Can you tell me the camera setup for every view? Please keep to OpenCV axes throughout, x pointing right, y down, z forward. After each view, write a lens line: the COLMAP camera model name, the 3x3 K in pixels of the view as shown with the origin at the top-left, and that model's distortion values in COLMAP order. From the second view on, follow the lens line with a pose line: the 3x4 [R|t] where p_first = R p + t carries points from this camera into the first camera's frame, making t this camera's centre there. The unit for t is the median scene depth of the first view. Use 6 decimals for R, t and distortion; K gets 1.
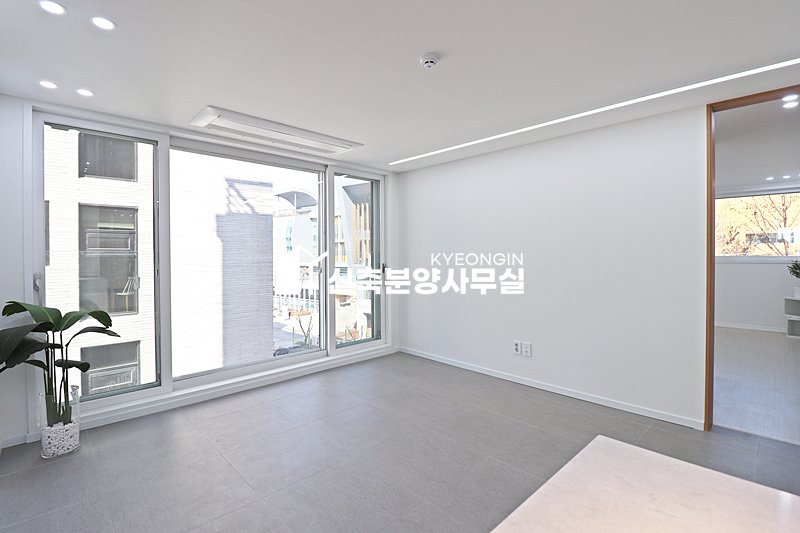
lens RADIAL K [[373.7, 0, 403.8], [0, 373.7, 254.8], [0, 0, 1]] dist [-0.003122, -0.009408]
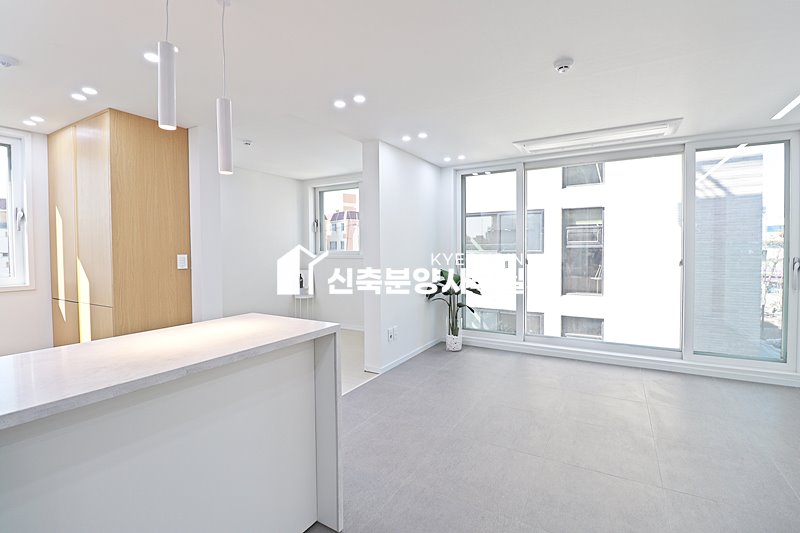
lens RADIAL K [[373.7, 0, 398.6], [0, 373.7, 259.7], [0, 0, 1]] dist [-0.003122, -0.009408]
pose [[0.273332, 0.026590, -0.961552, 0.250534], [0.008691, 0.999509, 0.030110, 0.001556], [0.961881, -0.016587, 0.272967, 0.059889]]
